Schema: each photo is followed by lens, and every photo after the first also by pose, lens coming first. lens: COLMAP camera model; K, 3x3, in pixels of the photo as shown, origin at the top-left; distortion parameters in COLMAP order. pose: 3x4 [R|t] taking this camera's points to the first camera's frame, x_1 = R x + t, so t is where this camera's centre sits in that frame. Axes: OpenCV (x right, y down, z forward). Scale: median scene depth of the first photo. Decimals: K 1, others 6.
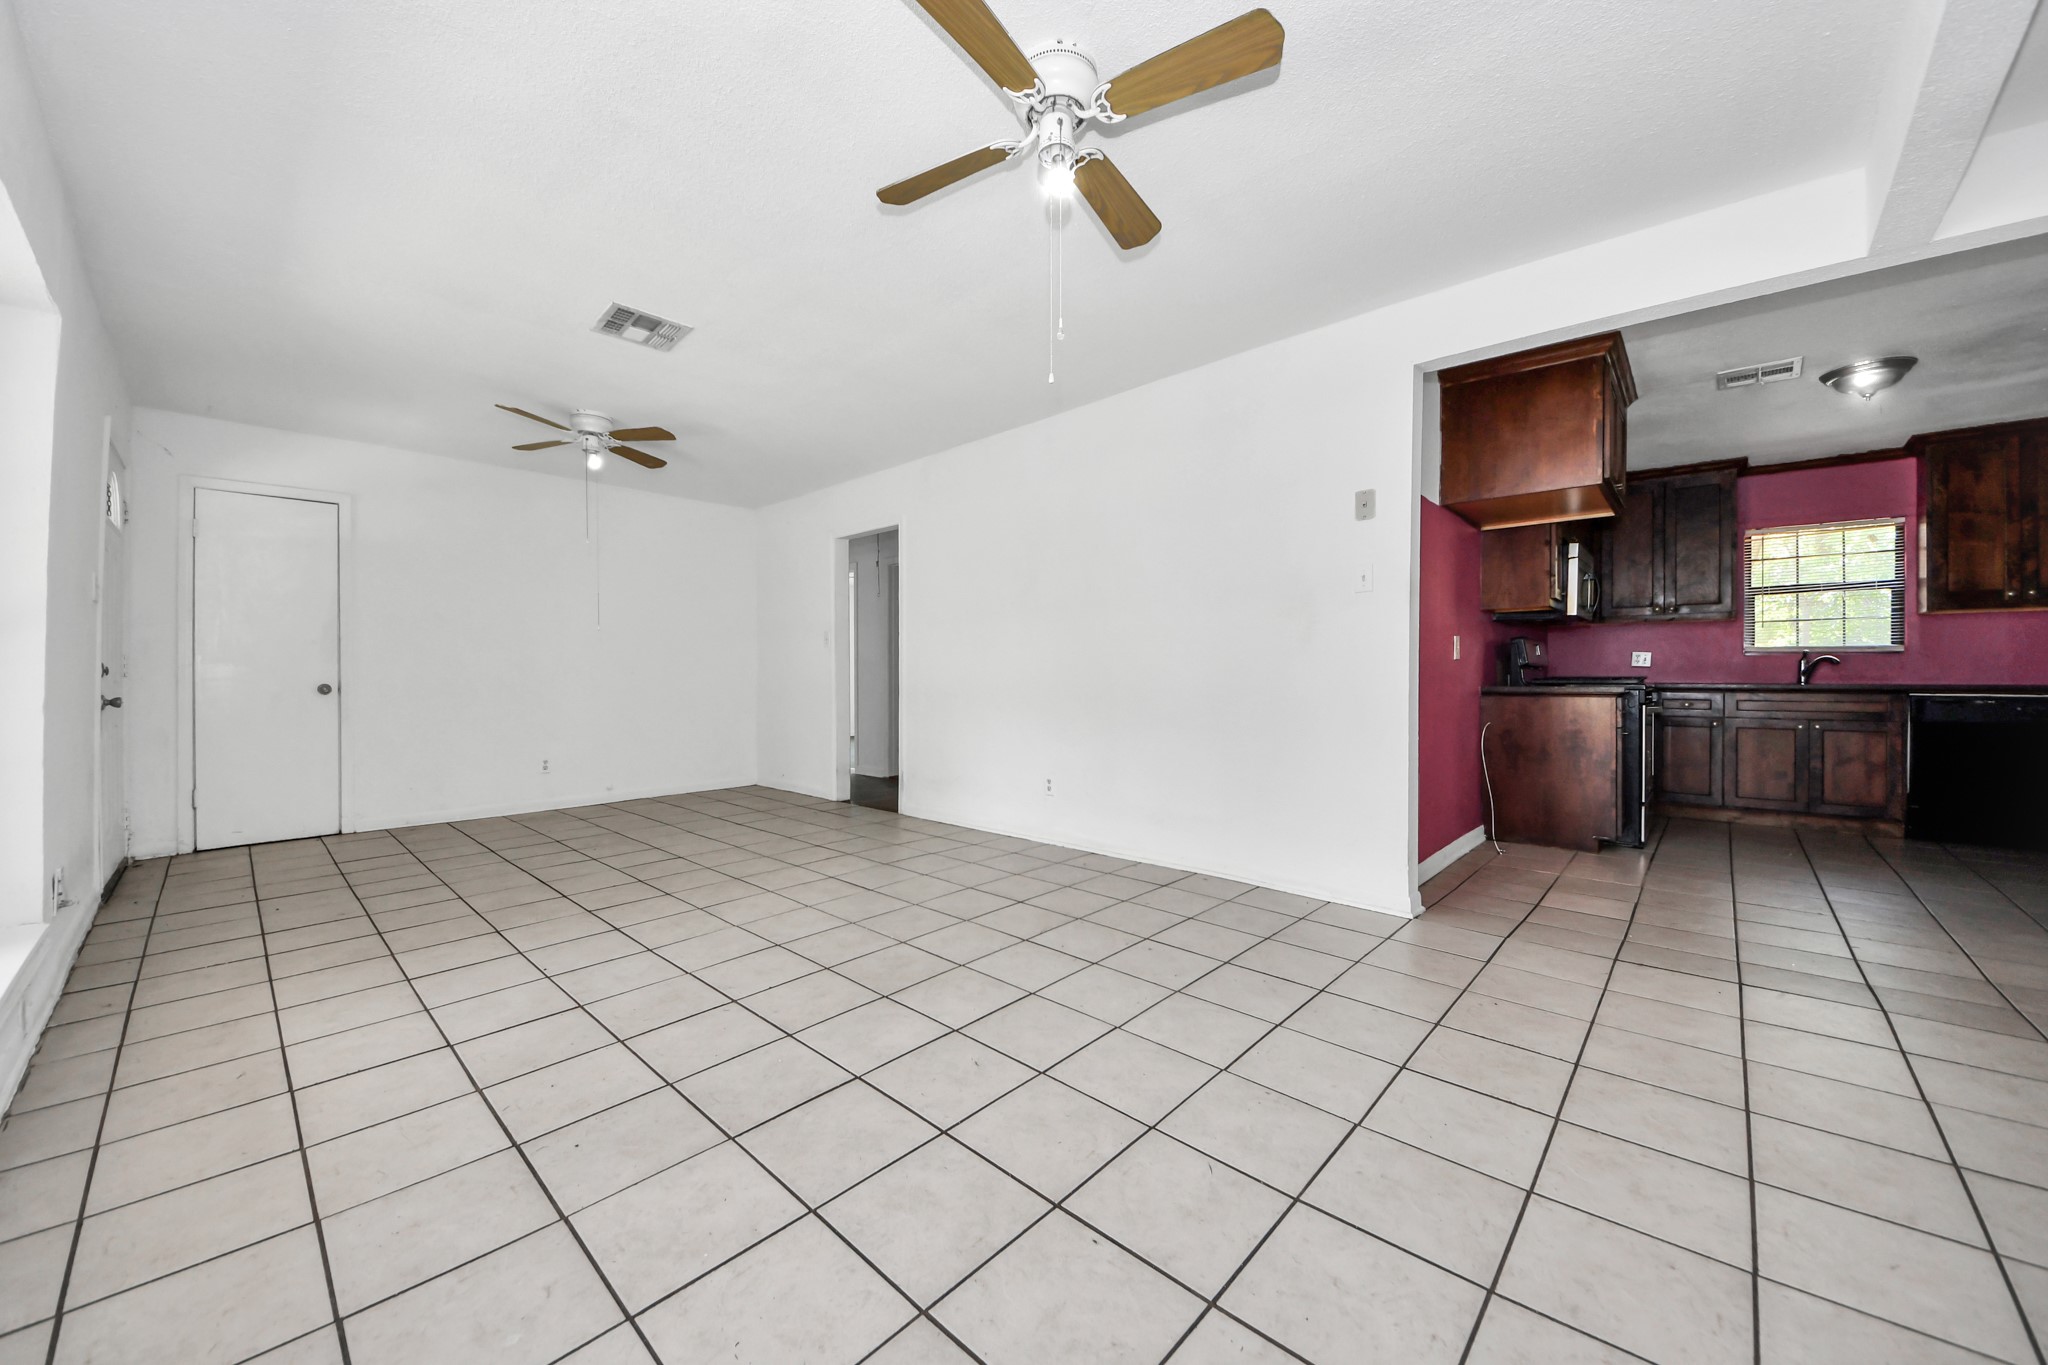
lens RADIAL K [[749.1, 0, 1046.1], [0, 749.1, 673.7], [0, 0, 1]] dist [-0.000132, -0.003111]
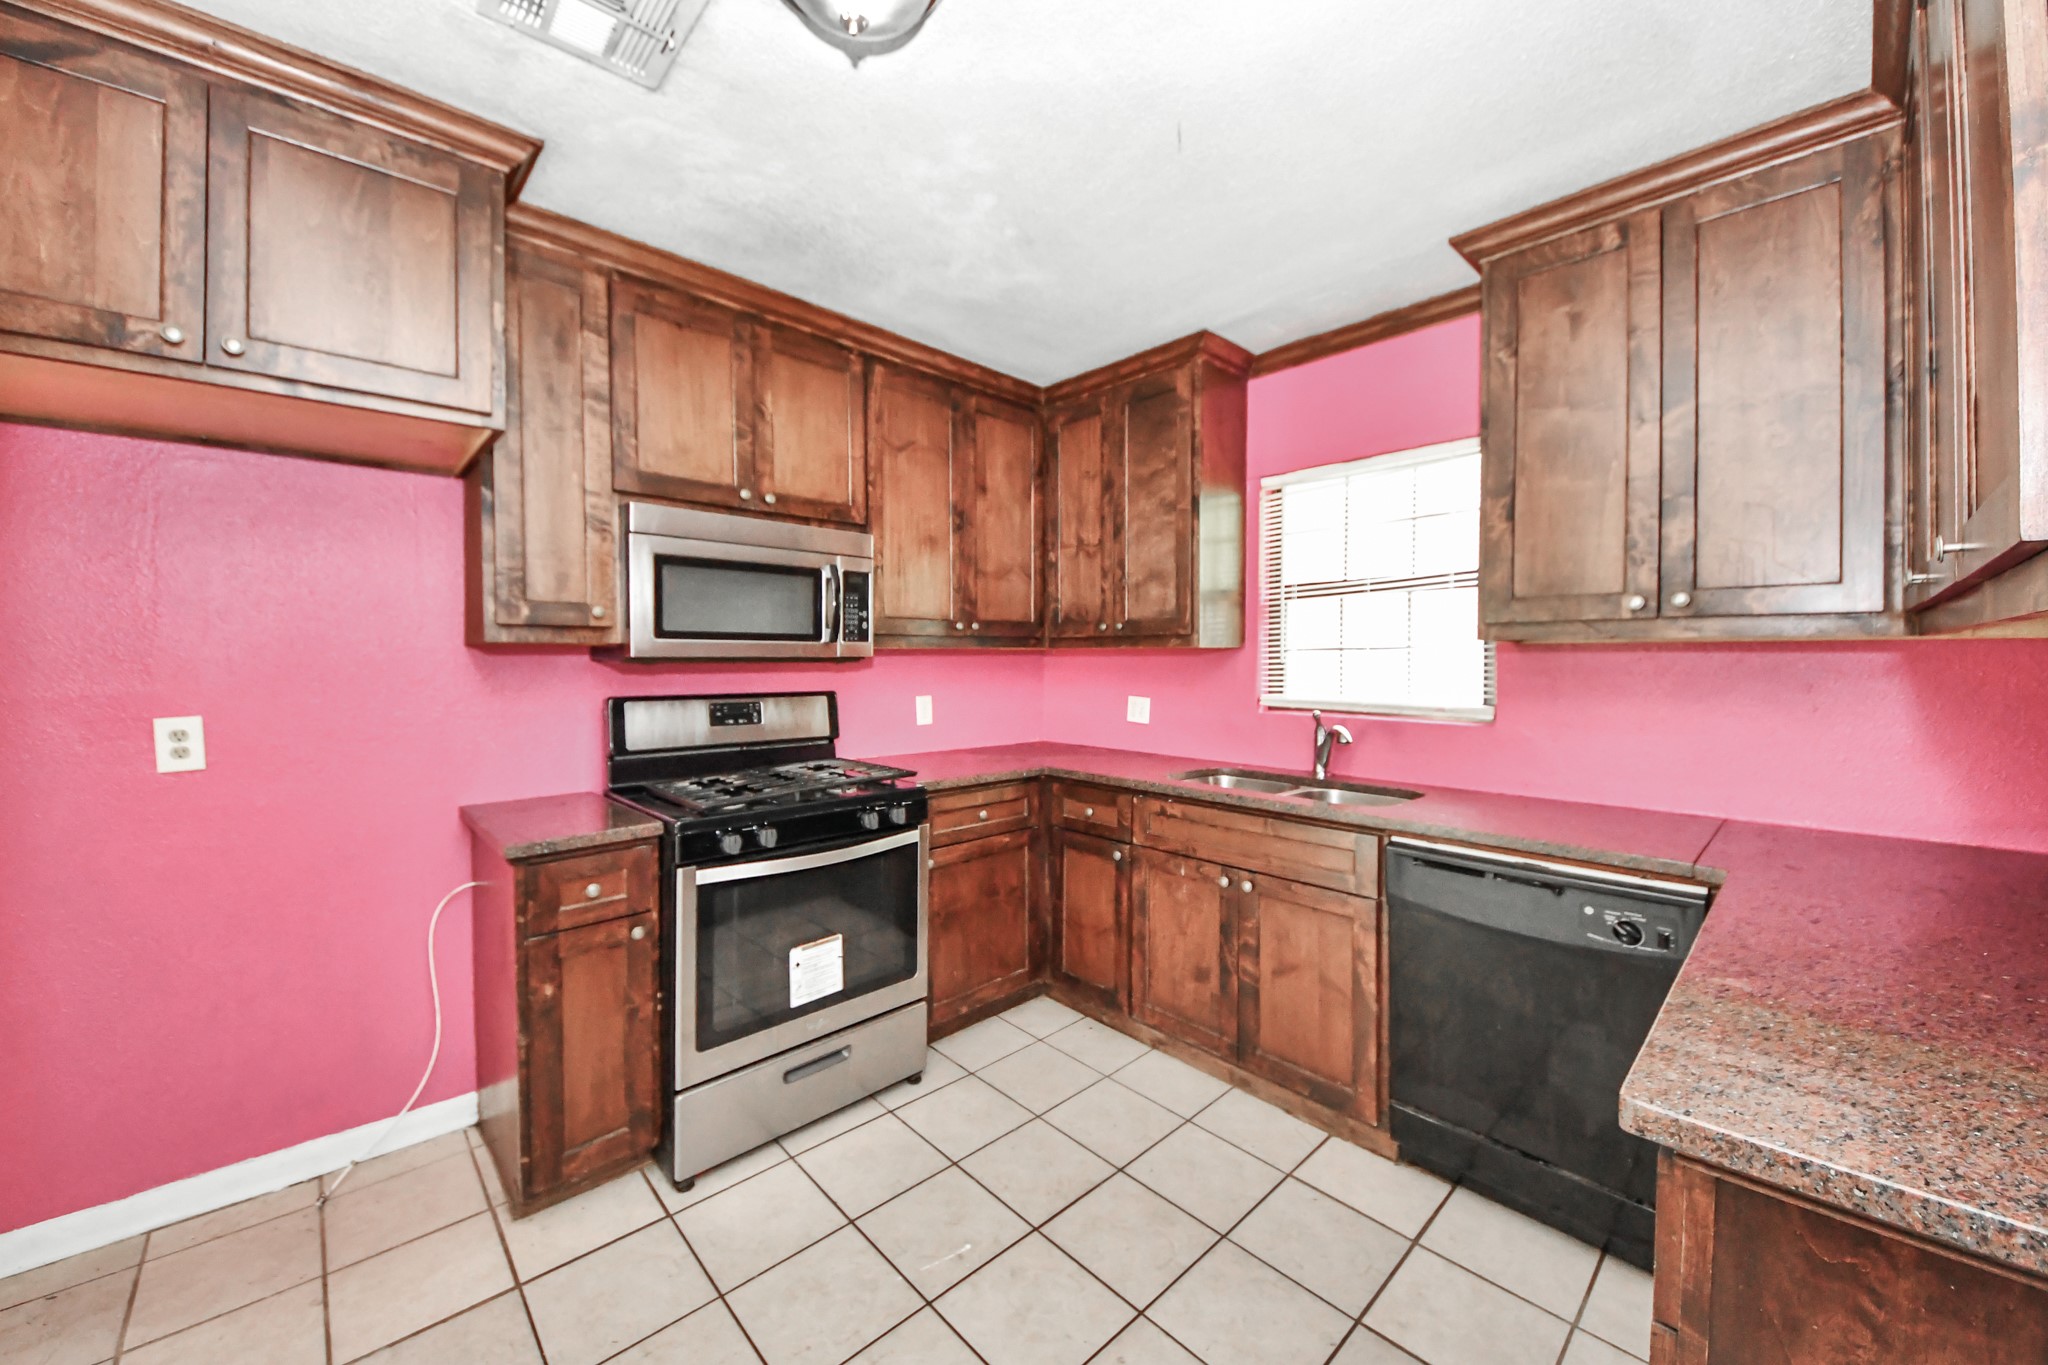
lens RADIAL K [[749.1, 0, 1061.2], [0, 749.1, 668.3], [0, 0, 1]] dist [-0.000132, -0.003111]
pose [[0.996579, 0.011680, -0.081811, 0.919415], [-0.011395, 0.999927, 0.003939, -0.062548], [0.081851, -0.002993, 0.996640, 0.506233]]
